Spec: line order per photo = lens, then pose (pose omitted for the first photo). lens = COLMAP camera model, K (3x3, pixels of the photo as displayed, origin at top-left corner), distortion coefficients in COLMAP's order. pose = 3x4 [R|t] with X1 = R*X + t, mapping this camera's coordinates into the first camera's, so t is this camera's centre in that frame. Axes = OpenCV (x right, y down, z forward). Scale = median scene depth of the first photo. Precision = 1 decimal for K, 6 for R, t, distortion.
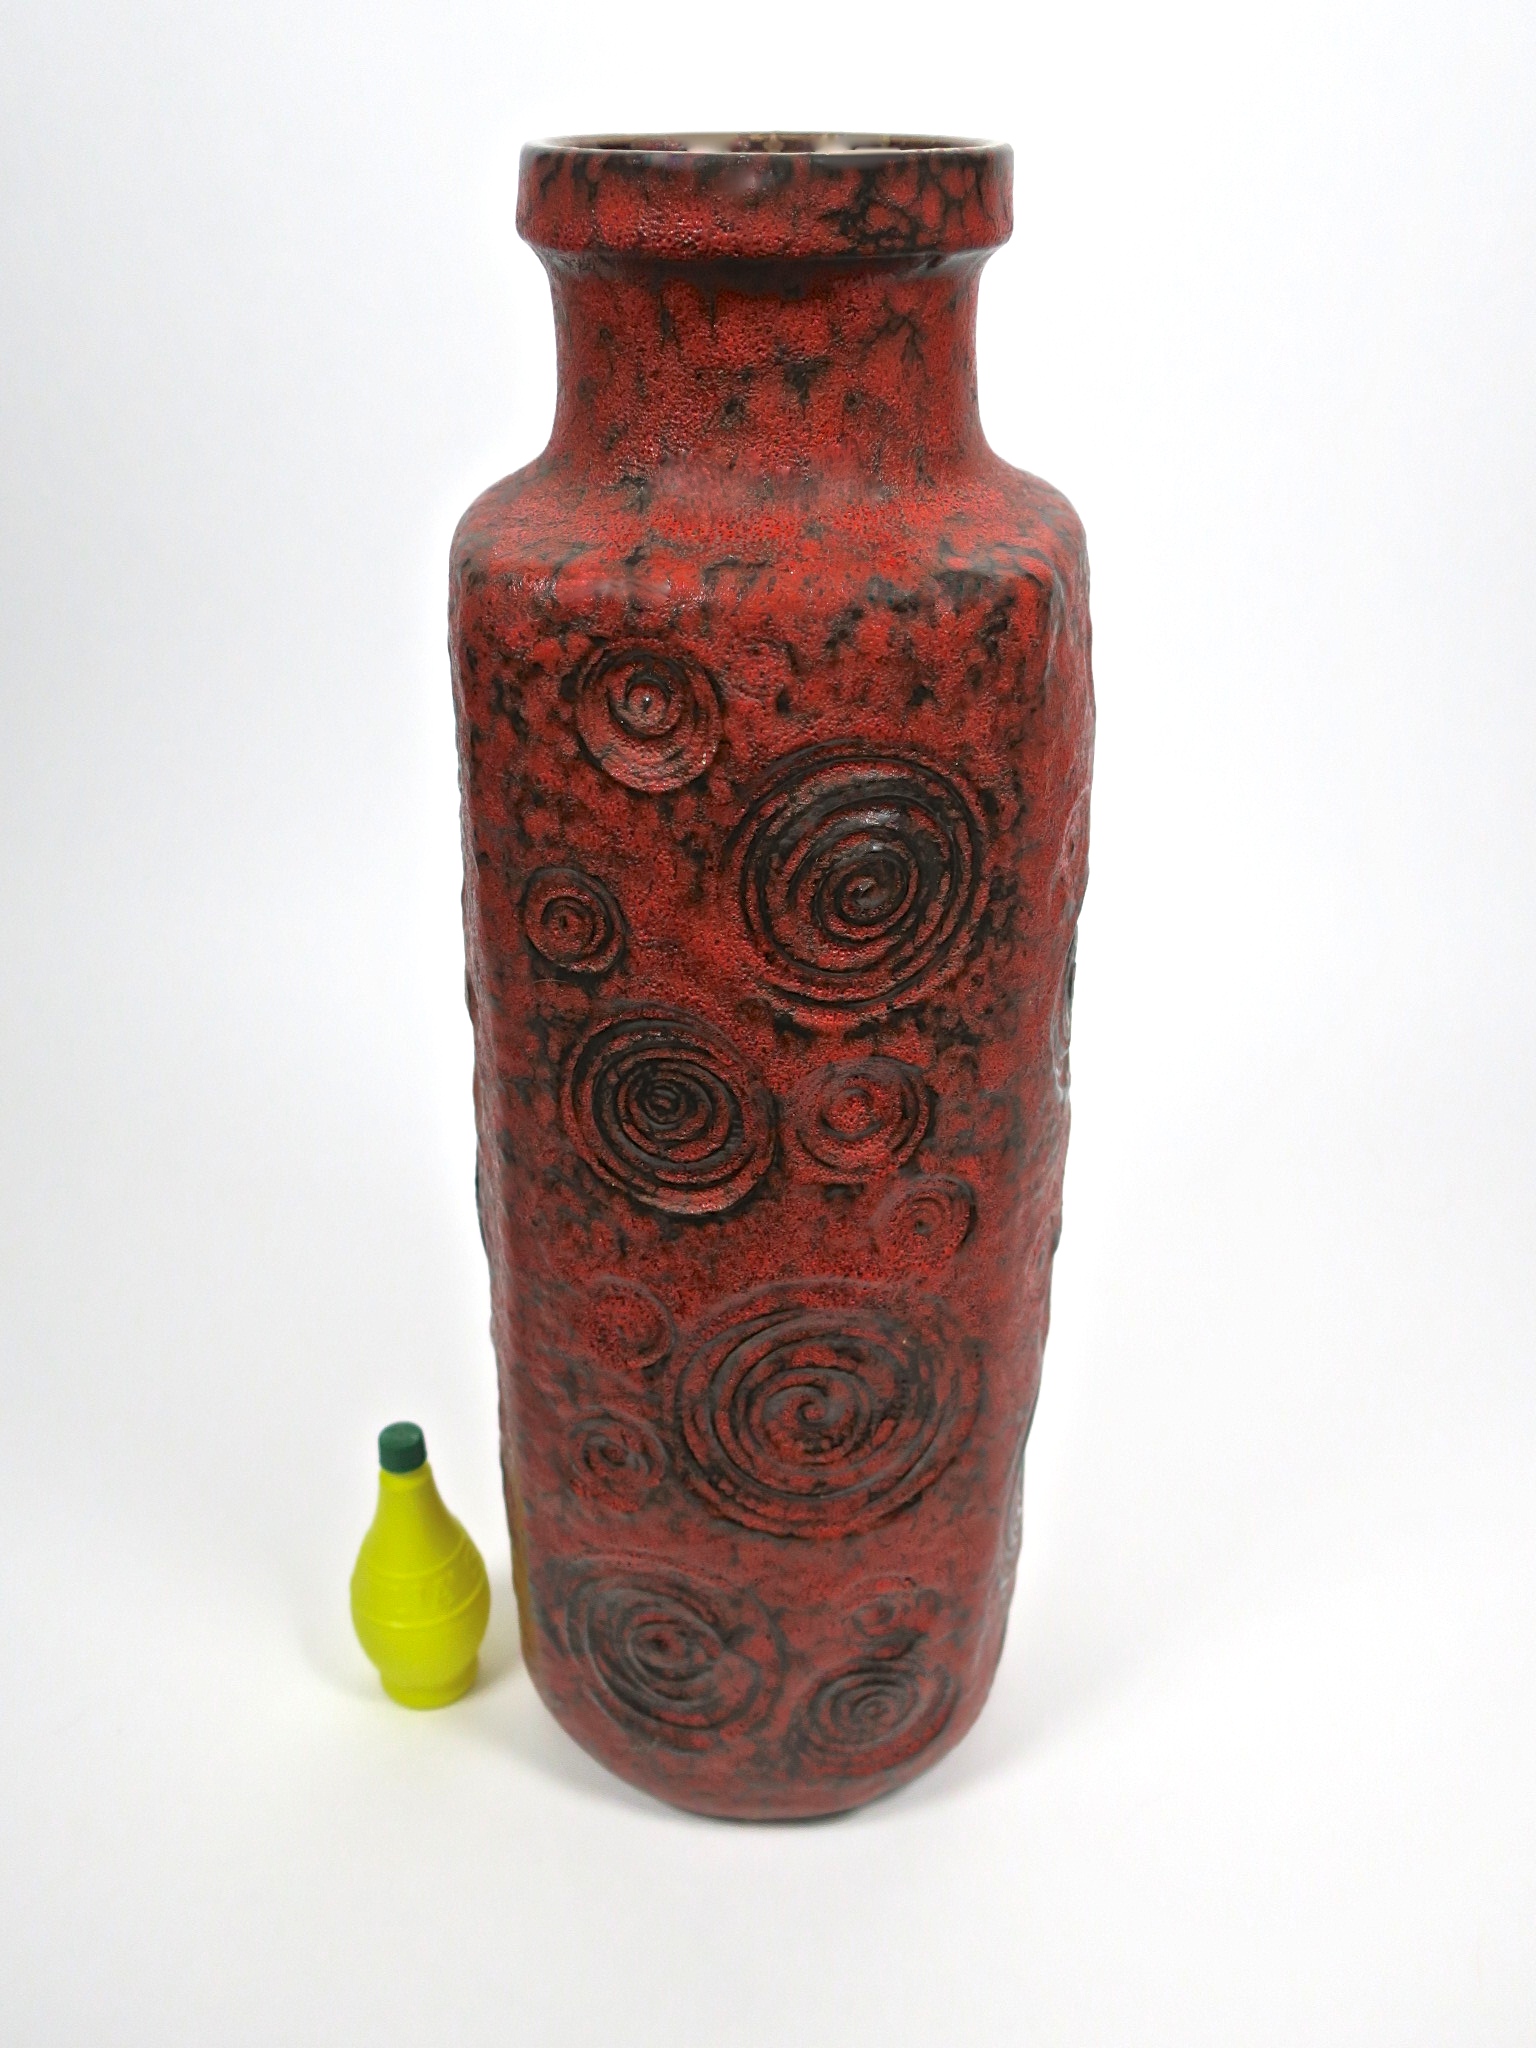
lens RADIAL K [[1803.8, 0, 768.0], [0, 1803.8, 1024.0], [0, 0, 1]] dist [0.001605, 0.004394]
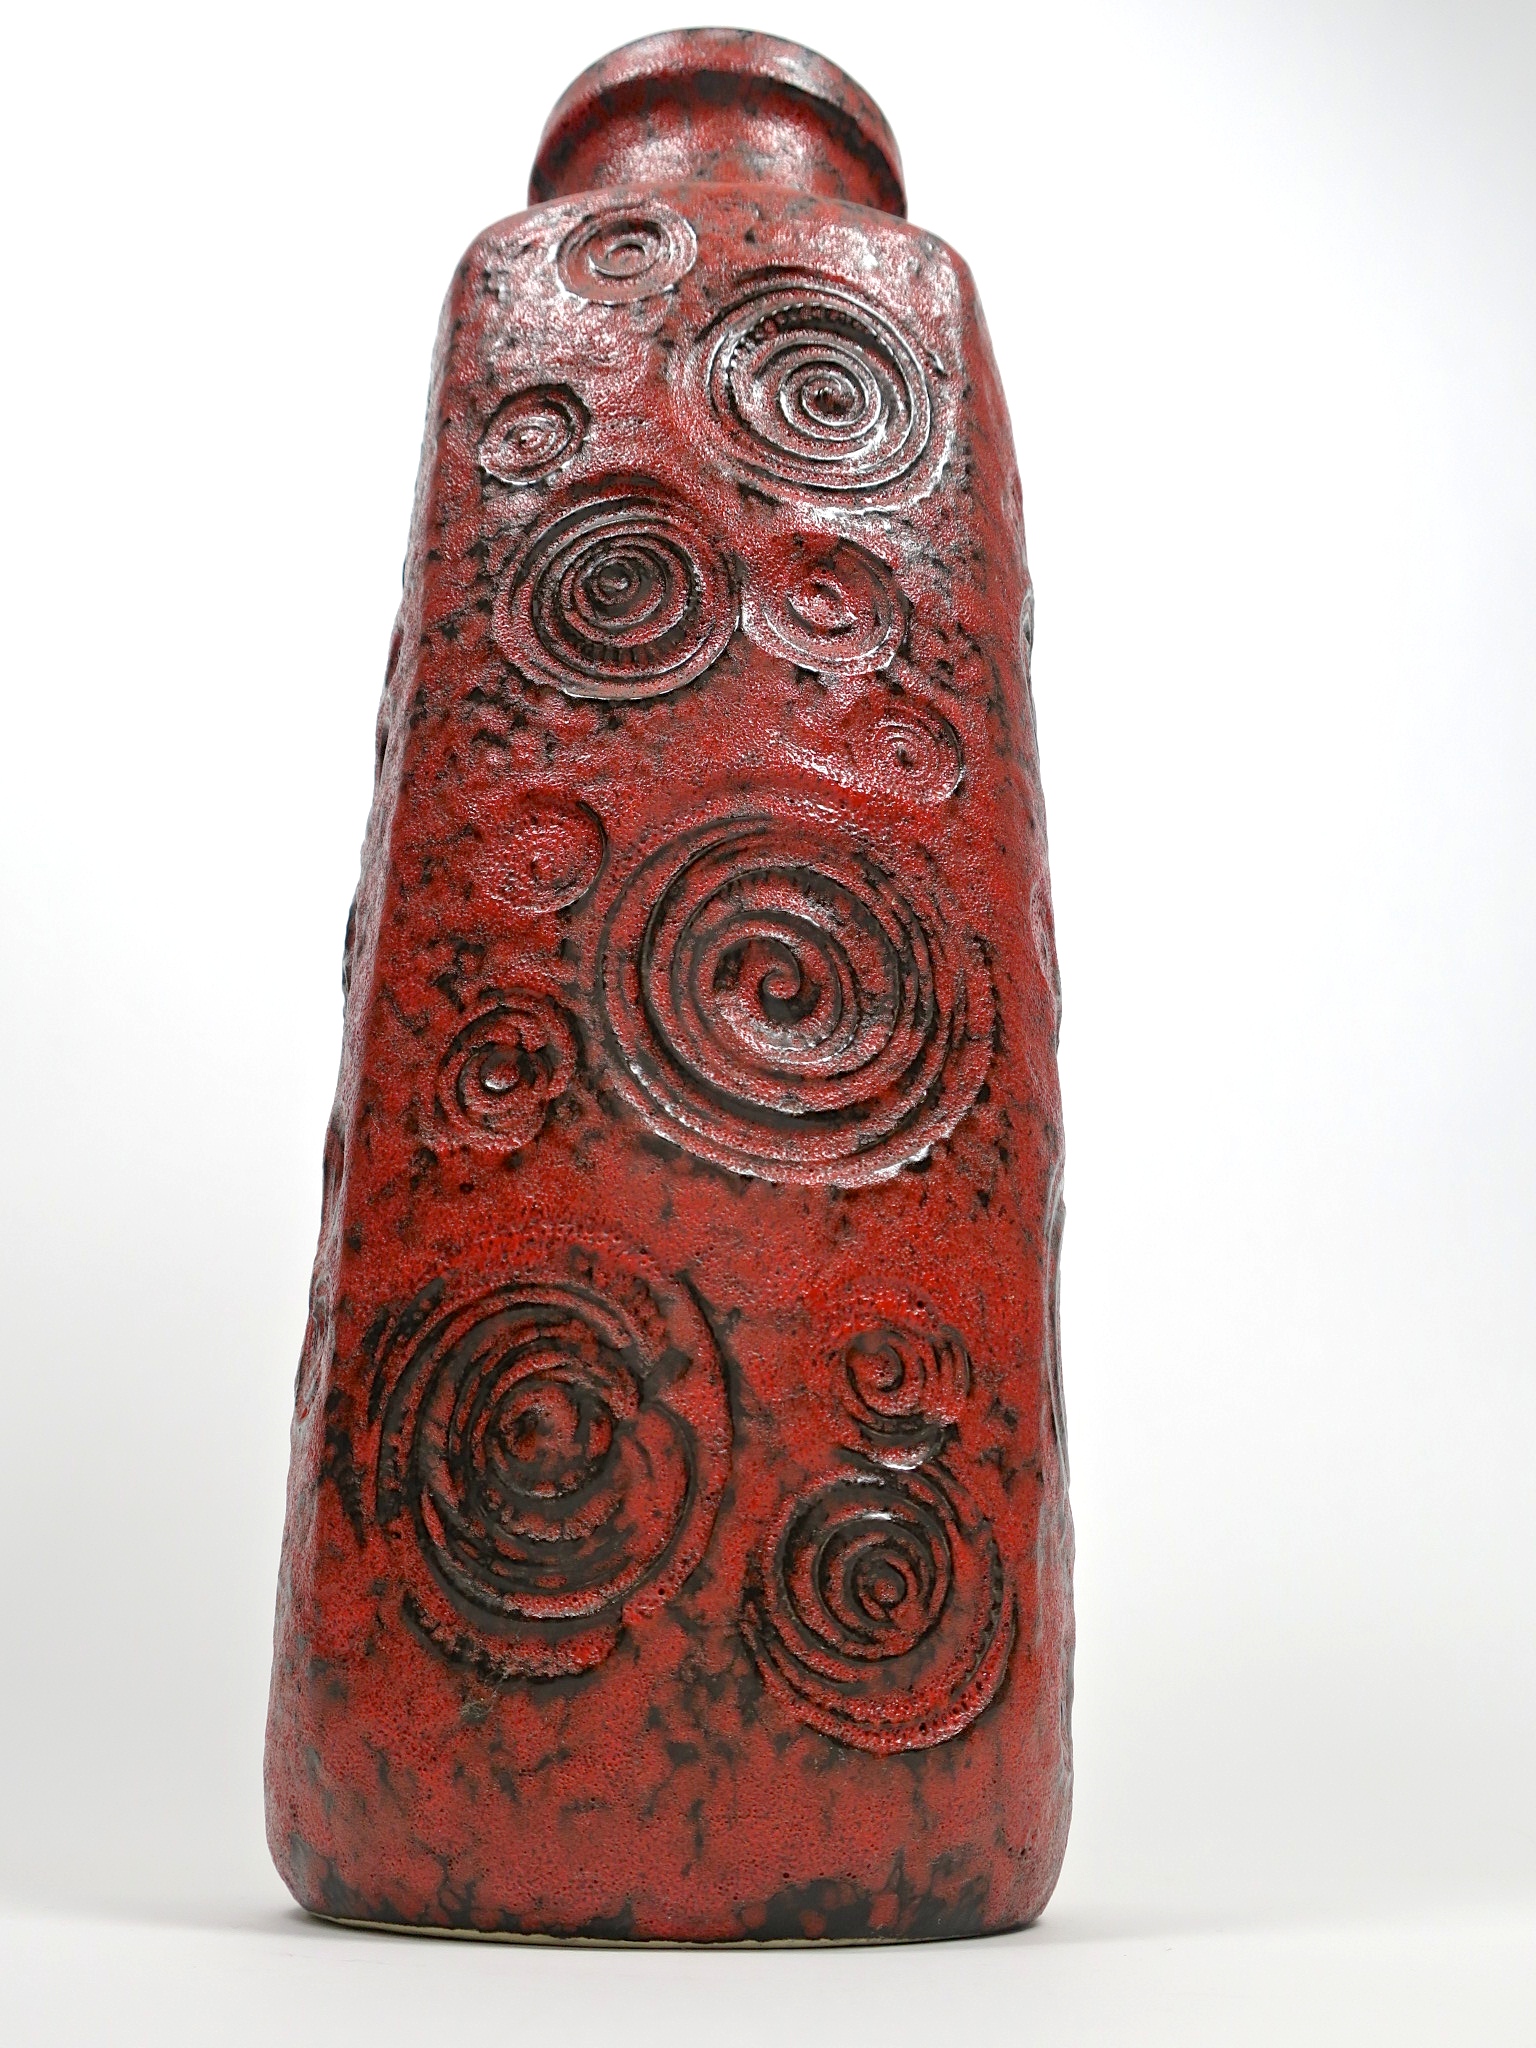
lens RADIAL K [[1803.8, 0, 768.0], [0, 1803.8, 1024.0], [0, 0, 1]] dist [0.001605, 0.004394]
pose [[0.995089, 0.046692, 0.087279, -0.049854], [0.037722, 0.636327, -0.770496, 0.895254], [-0.091513, 0.770005, 0.631441, 0.597072]]
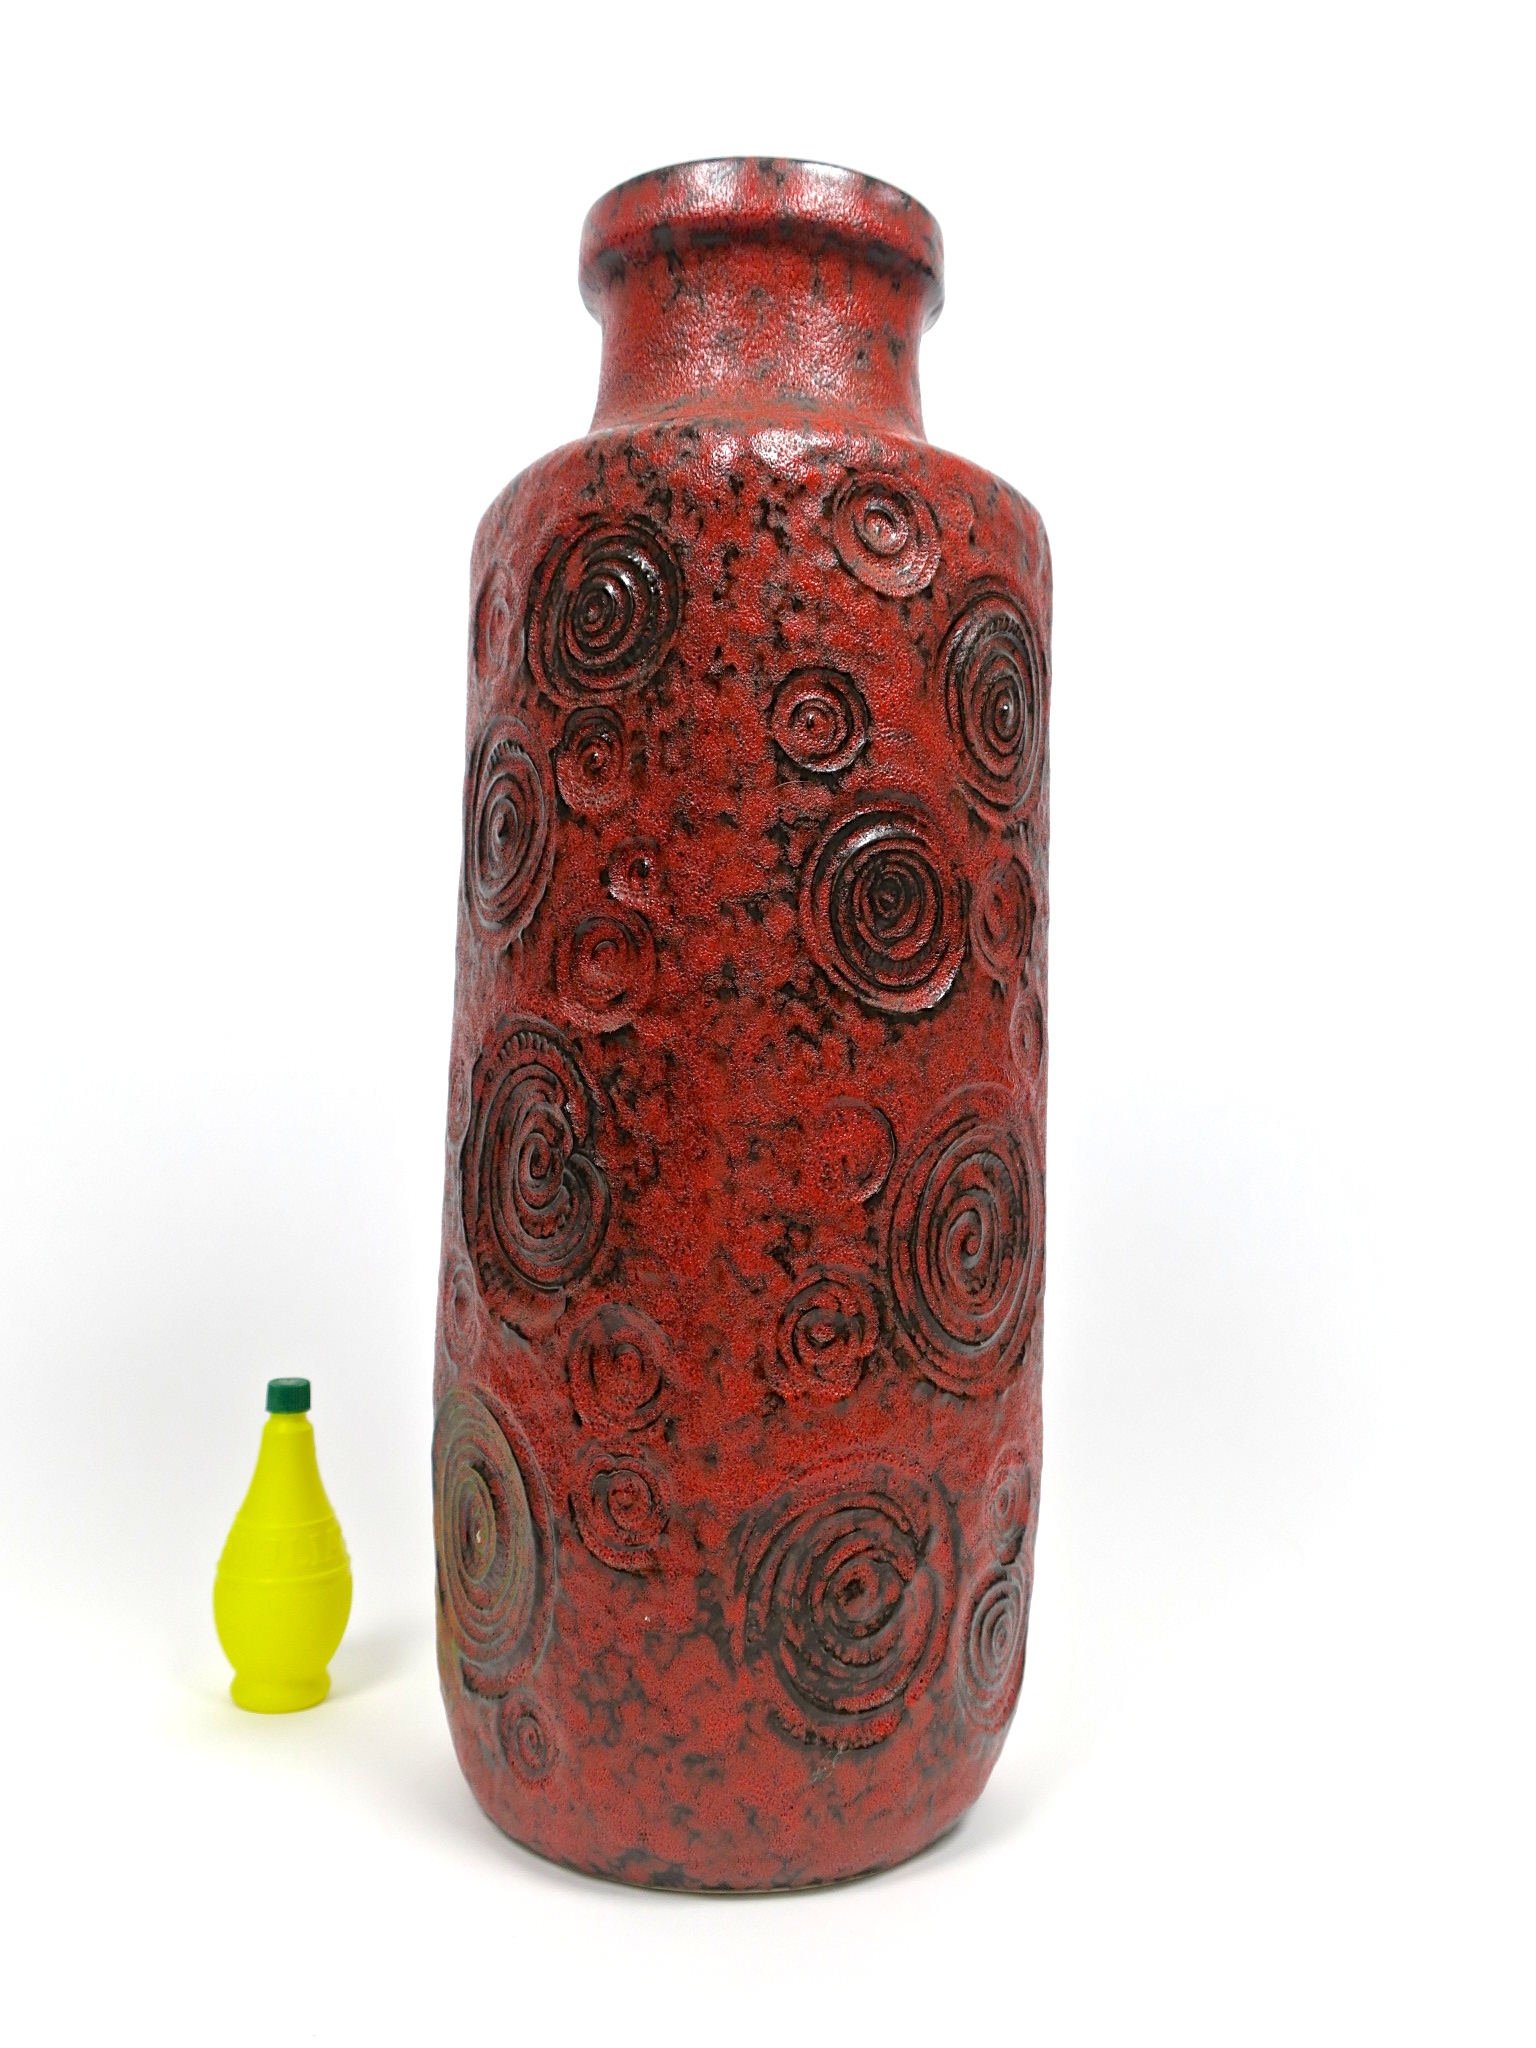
lens RADIAL K [[1803.8, 0, 768.0], [0, 1803.8, 1024.0], [0, 0, 1]] dist [0.001605, 0.004394]
pose [[0.708088, 0.016370, 0.705934, -0.893524], [0.312000, 0.889595, -0.333581, 0.460755], [-0.633457, 0.456456, 0.624804, 0.399609]]
